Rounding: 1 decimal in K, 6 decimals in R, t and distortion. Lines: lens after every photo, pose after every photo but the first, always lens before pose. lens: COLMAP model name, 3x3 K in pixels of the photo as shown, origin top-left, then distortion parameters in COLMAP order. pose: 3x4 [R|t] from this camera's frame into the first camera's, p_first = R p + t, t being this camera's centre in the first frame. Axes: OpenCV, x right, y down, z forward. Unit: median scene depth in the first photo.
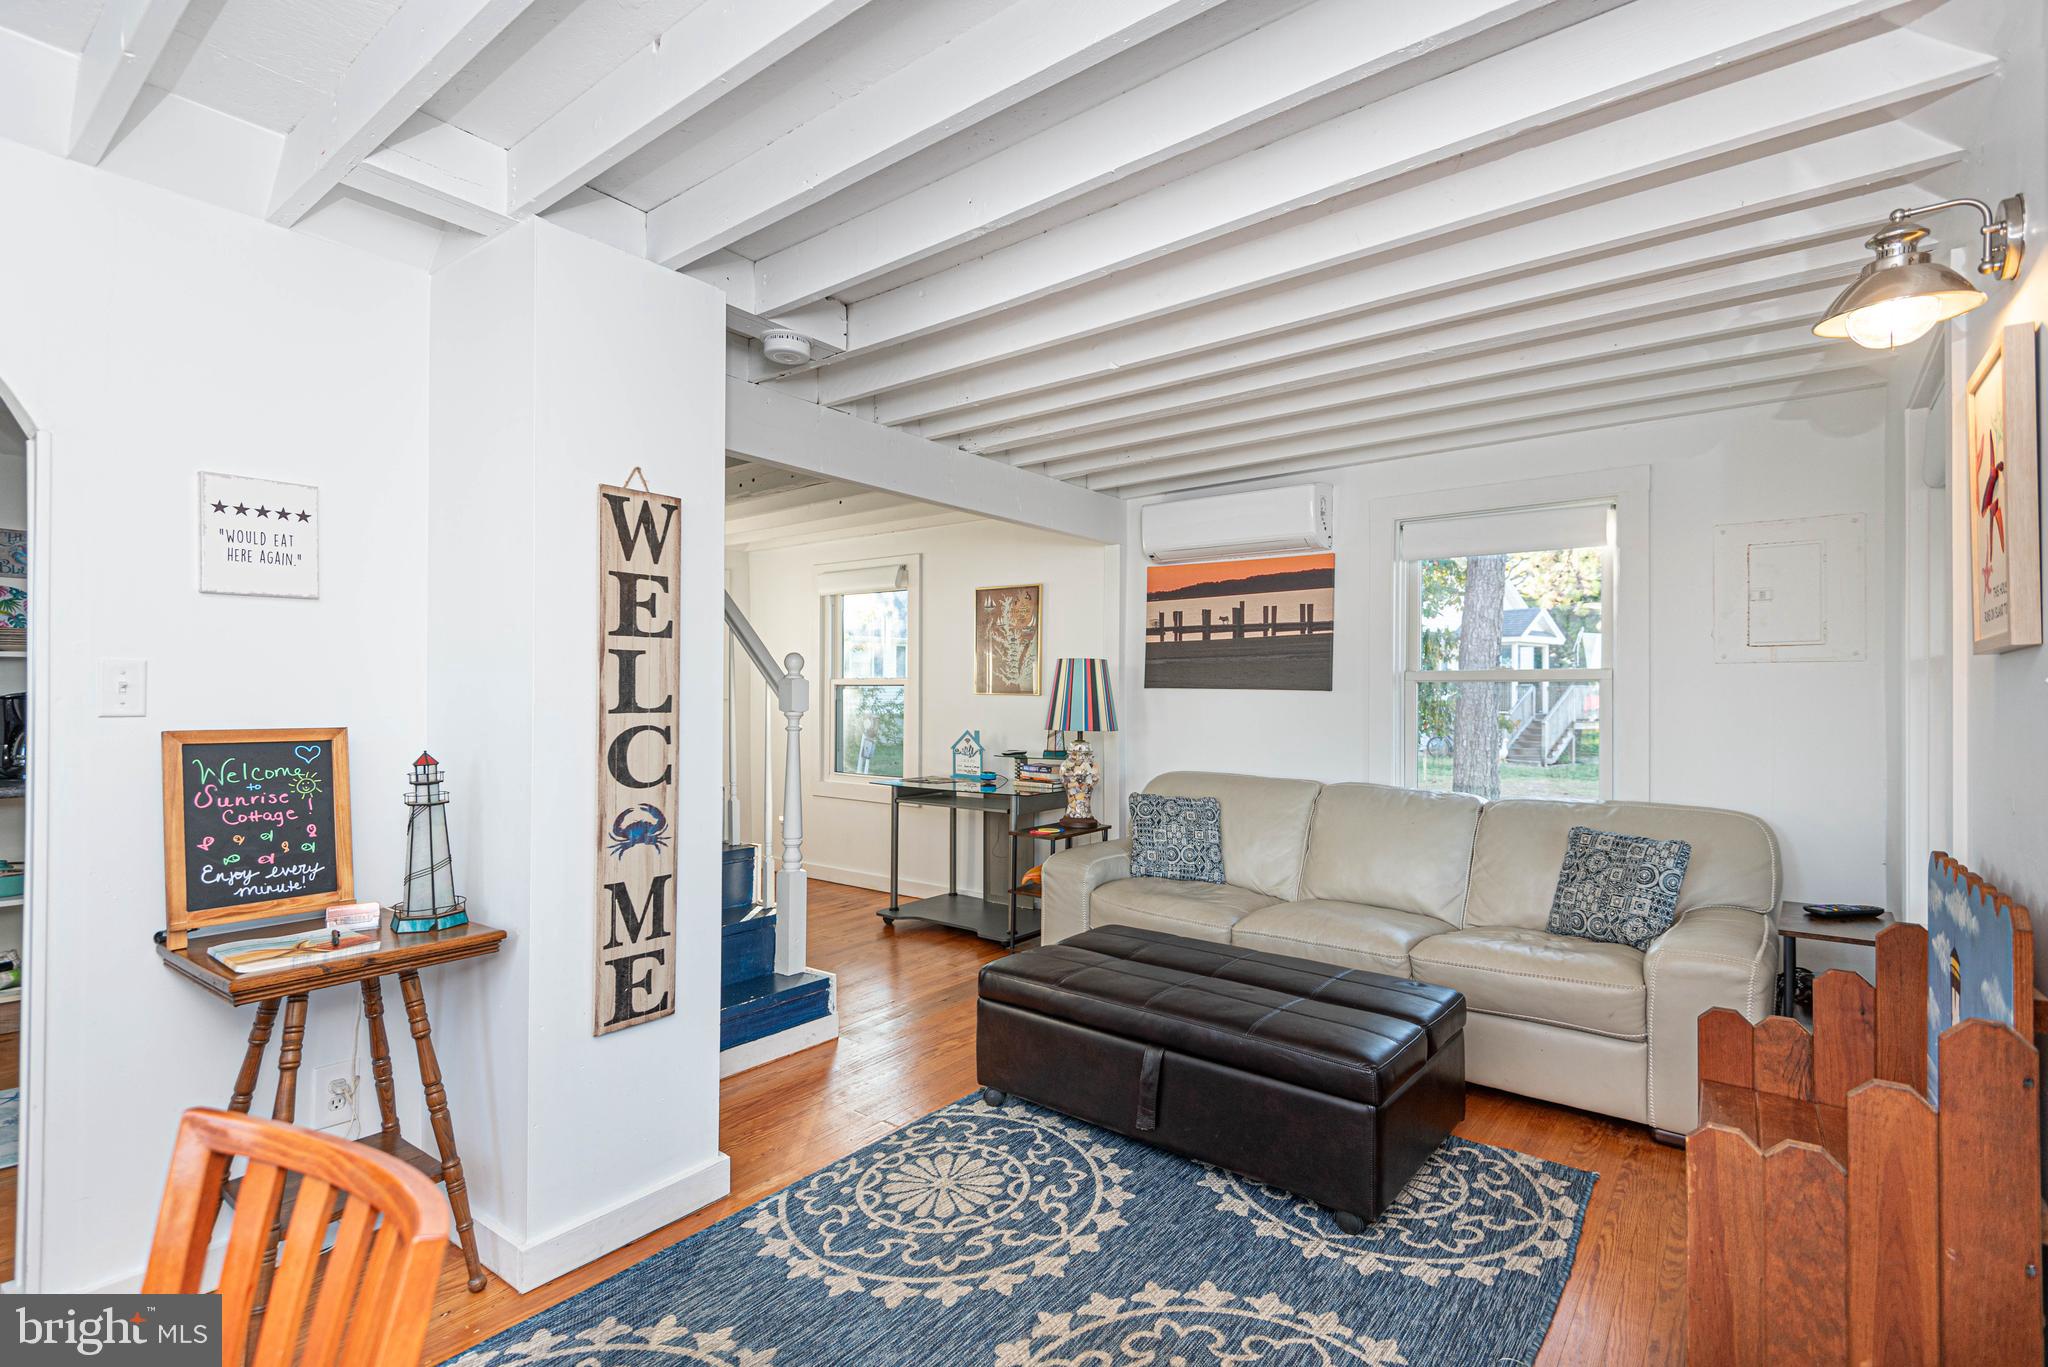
lens RADIAL K [[945.4, 0, 1017.2], [0, 945.4, 660.9], [0, 0, 1]] dist [0.042116, -0.026048]
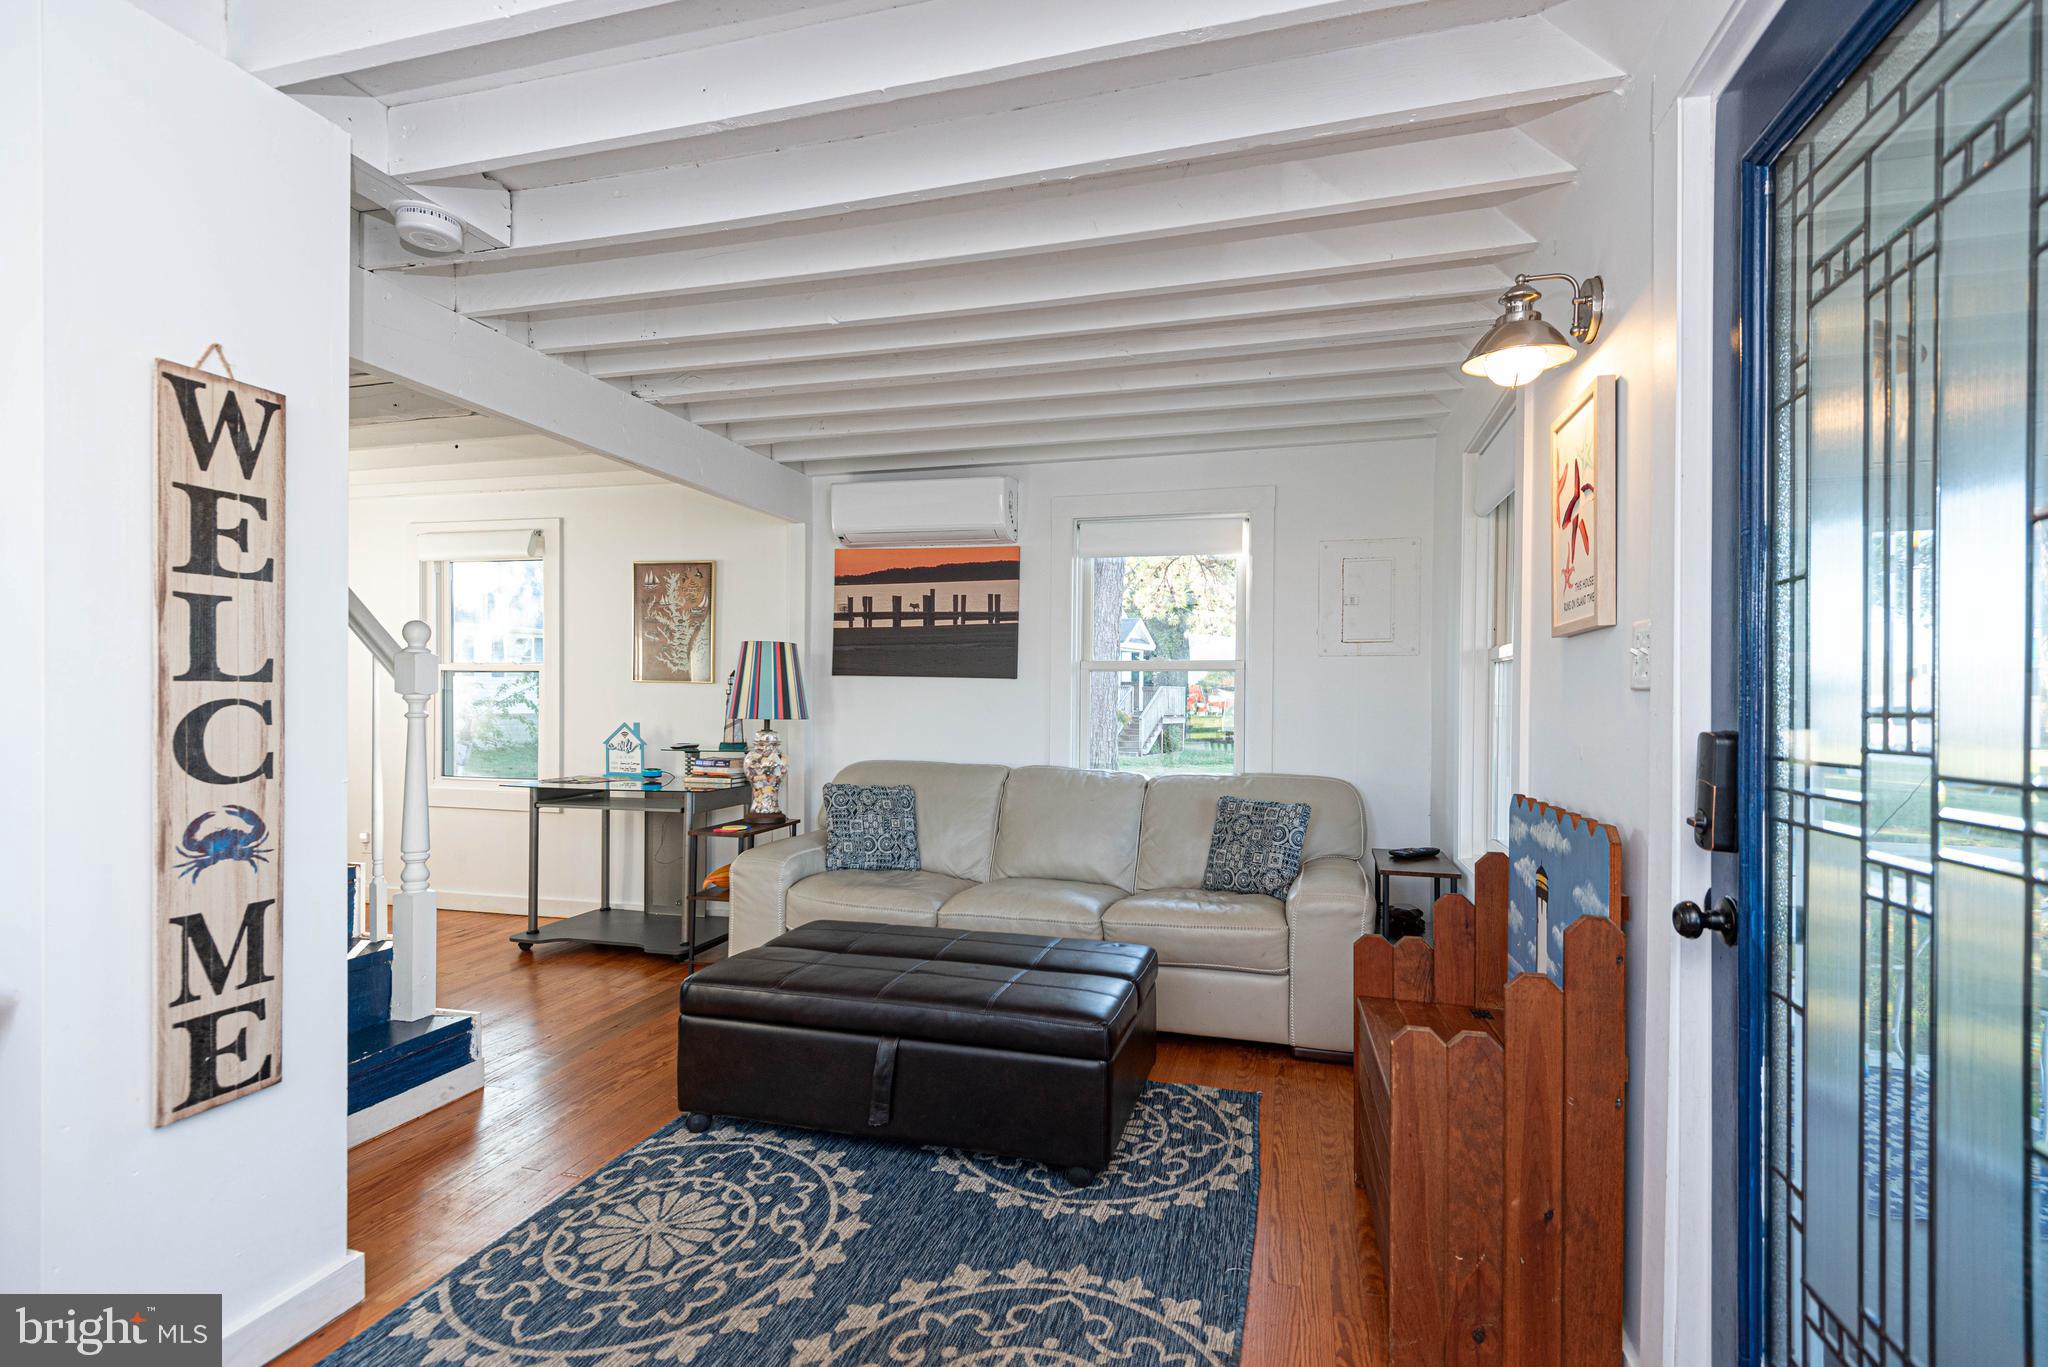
lens RADIAL K [[946.9, 0, 1024.0], [0, 946.9, 683.5], [0, 0, 1]] dist [0.045105, -0.030320]
pose [[0.921061, 0.006200, 0.389370, -0.107860], [-0.014096, 0.999749, 0.017425, 0.031440], [-0.389164, -0.021539, 0.920917, 0.073919]]
